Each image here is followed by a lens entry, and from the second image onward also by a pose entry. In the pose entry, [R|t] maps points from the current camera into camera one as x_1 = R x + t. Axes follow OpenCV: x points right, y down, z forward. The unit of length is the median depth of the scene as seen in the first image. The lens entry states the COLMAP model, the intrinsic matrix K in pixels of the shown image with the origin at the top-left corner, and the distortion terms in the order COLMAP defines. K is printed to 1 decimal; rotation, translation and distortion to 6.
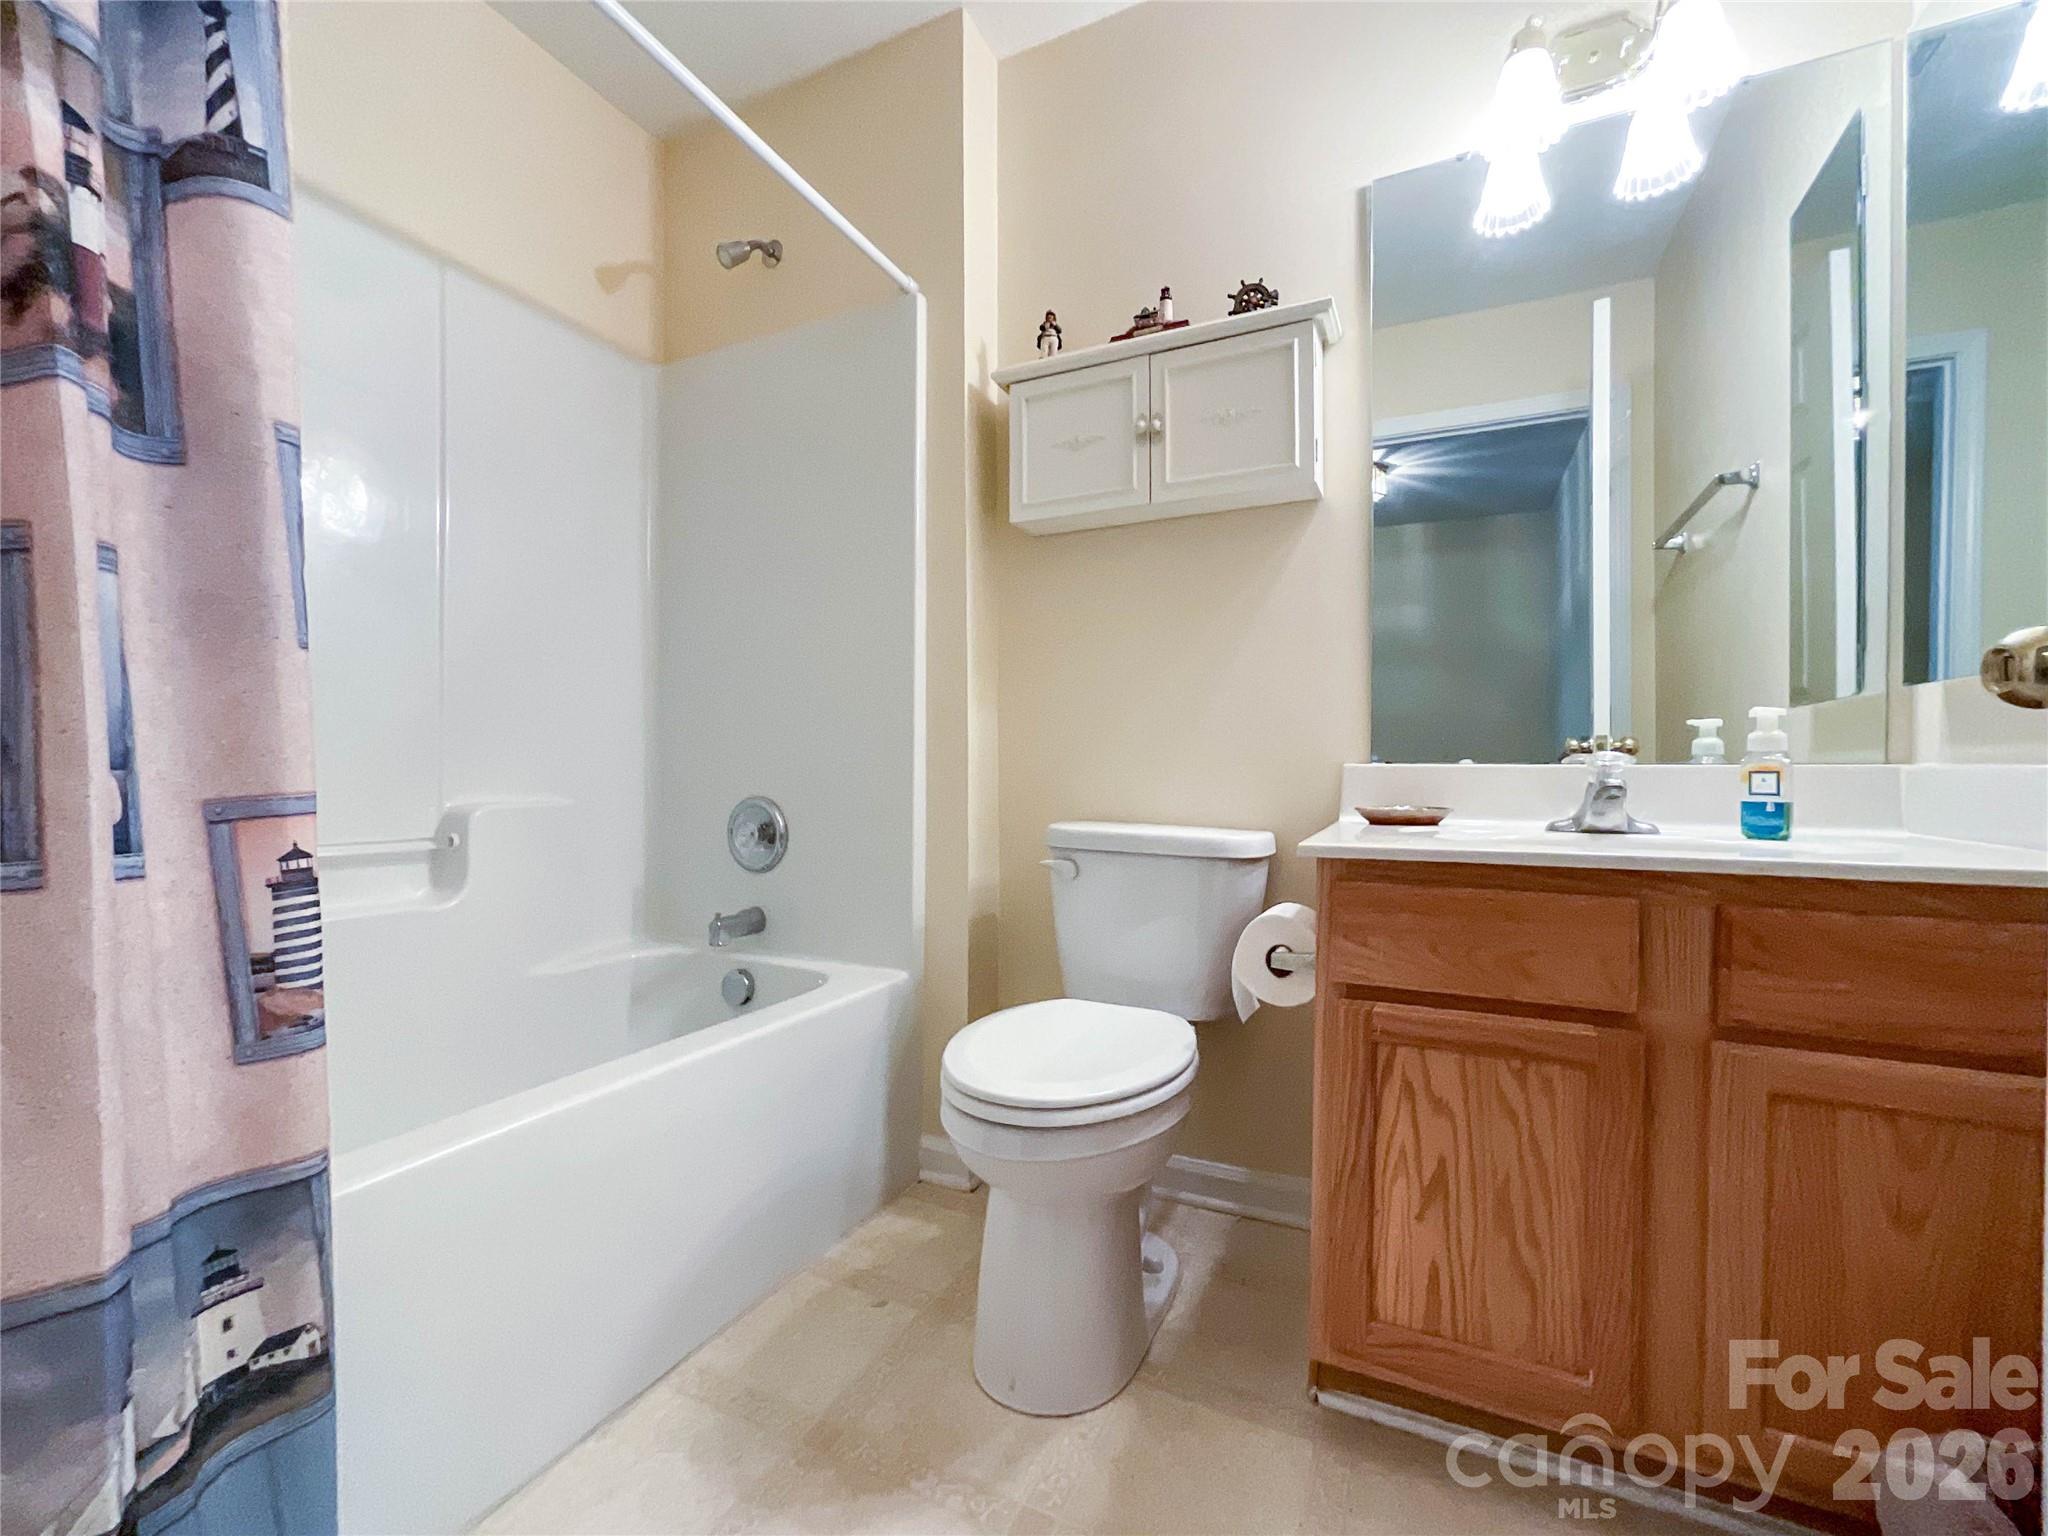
lens RADIAL K [[846.8, 0, 1026.0], [0, 846.8, 791.0], [0, 0, 1]] dist [-0.049245, 0.023779]
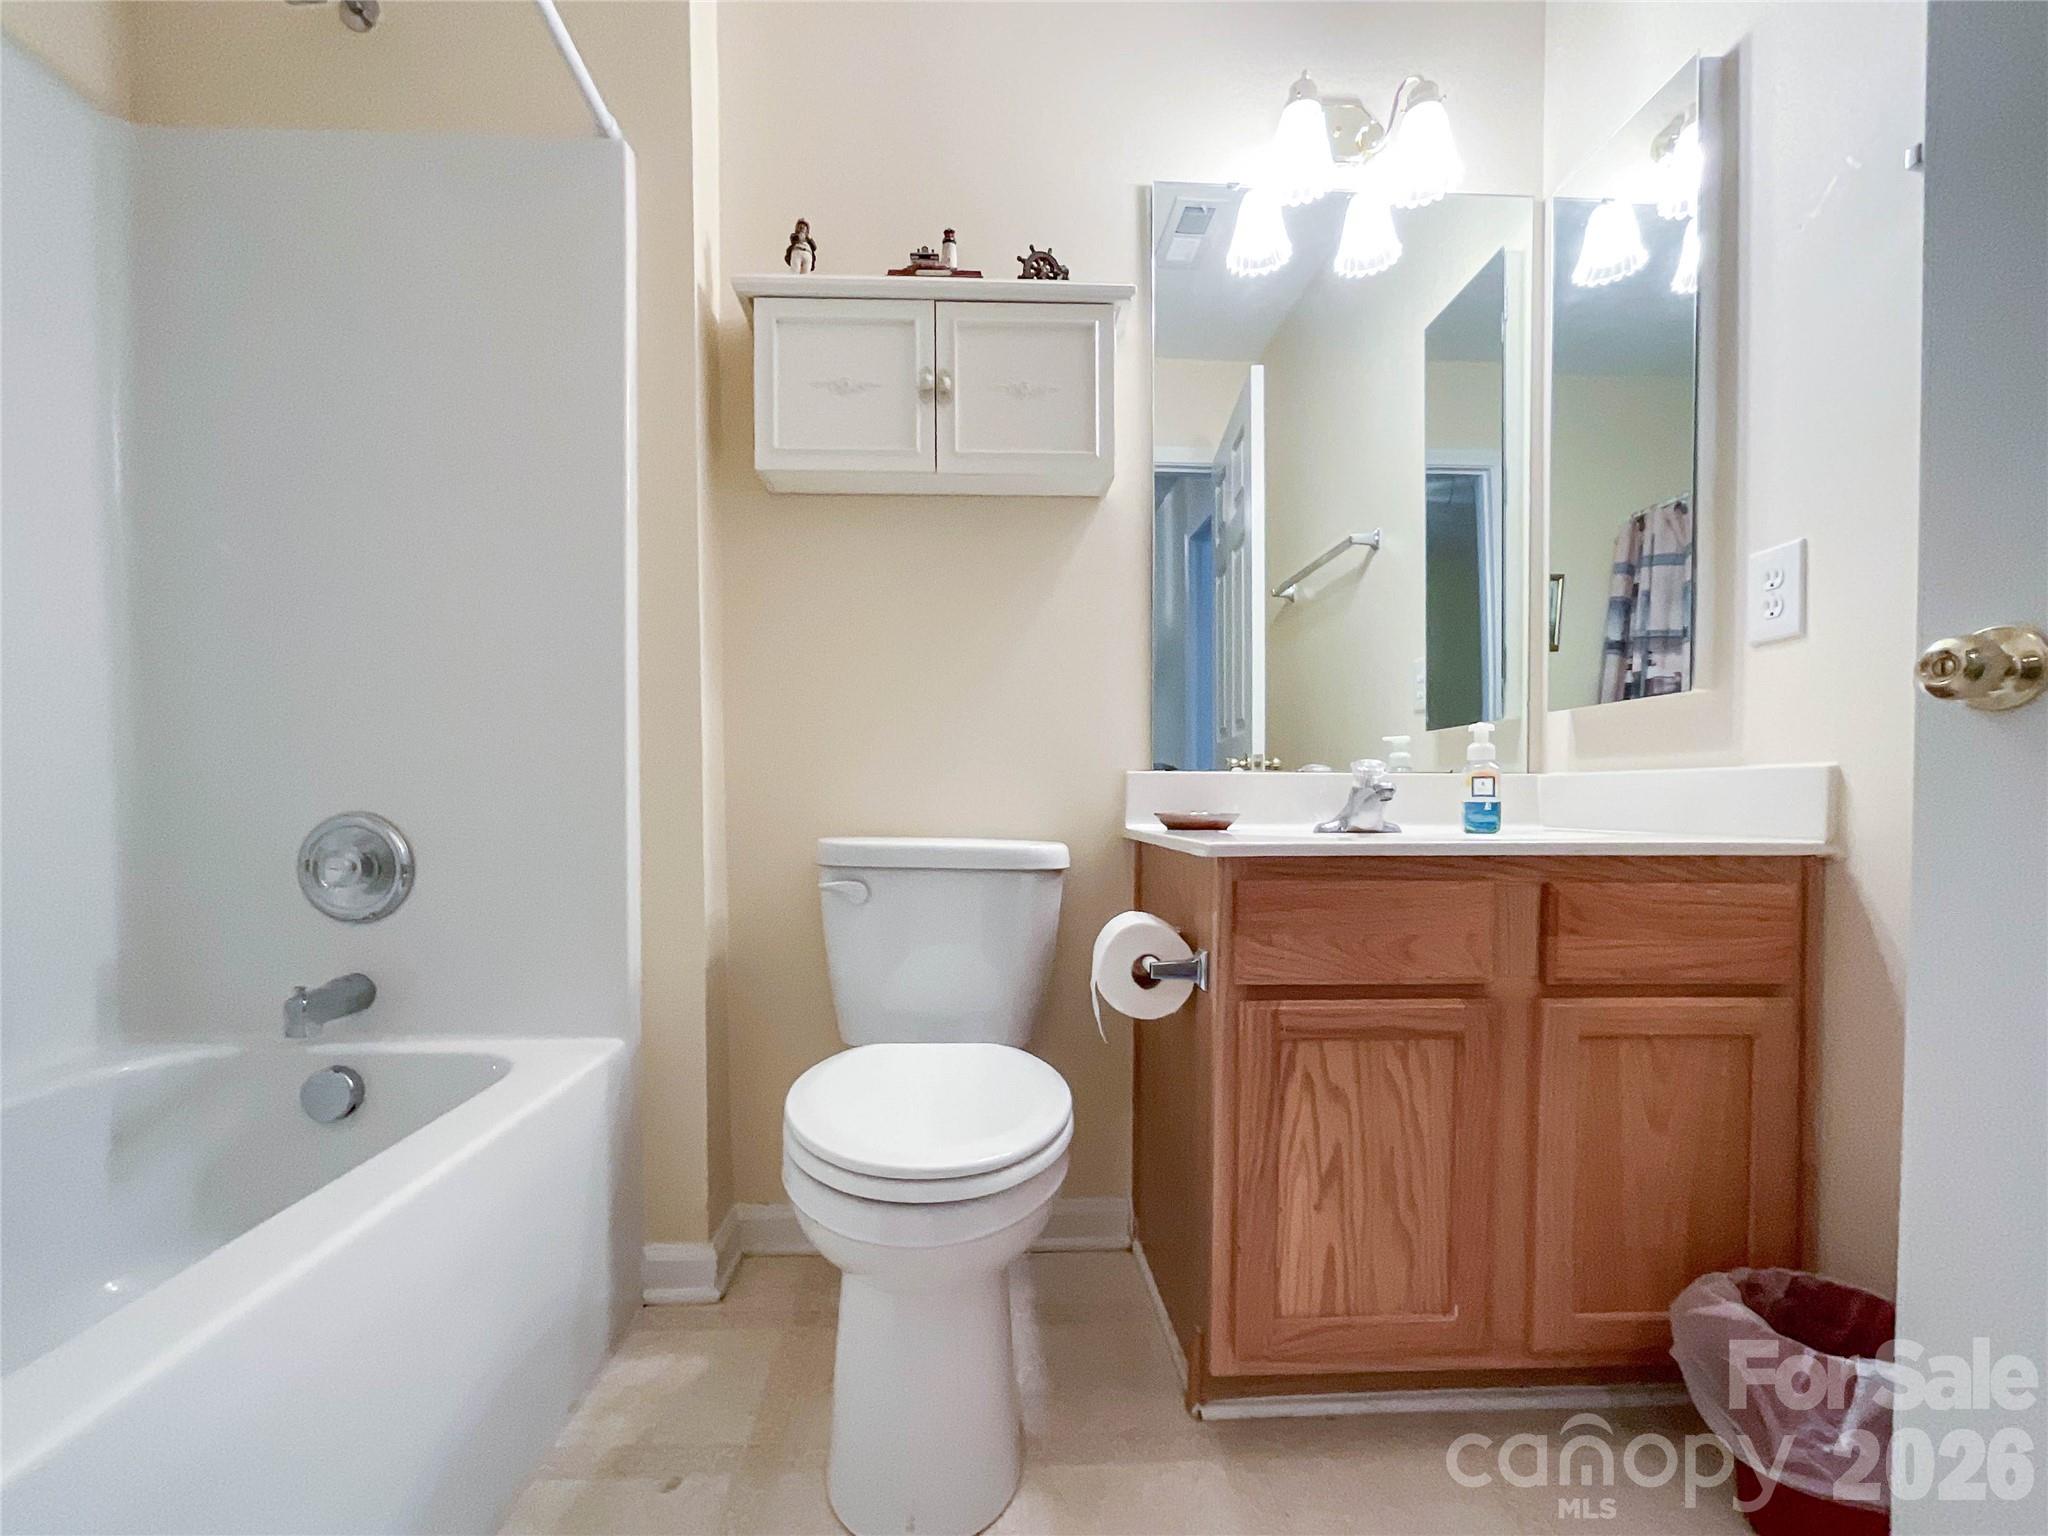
lens RADIAL K [[880.0, 0, 1019.1], [0, 880.0, 835.7], [0, 0, 1]] dist [-0.050106, 0.027884]
pose [[0.879565, -0.019230, 0.475391, -0.228344], [0.011075, 0.999740, 0.019949, 0.022338], [-0.475650, -0.012281, 0.879549, 0.160937]]
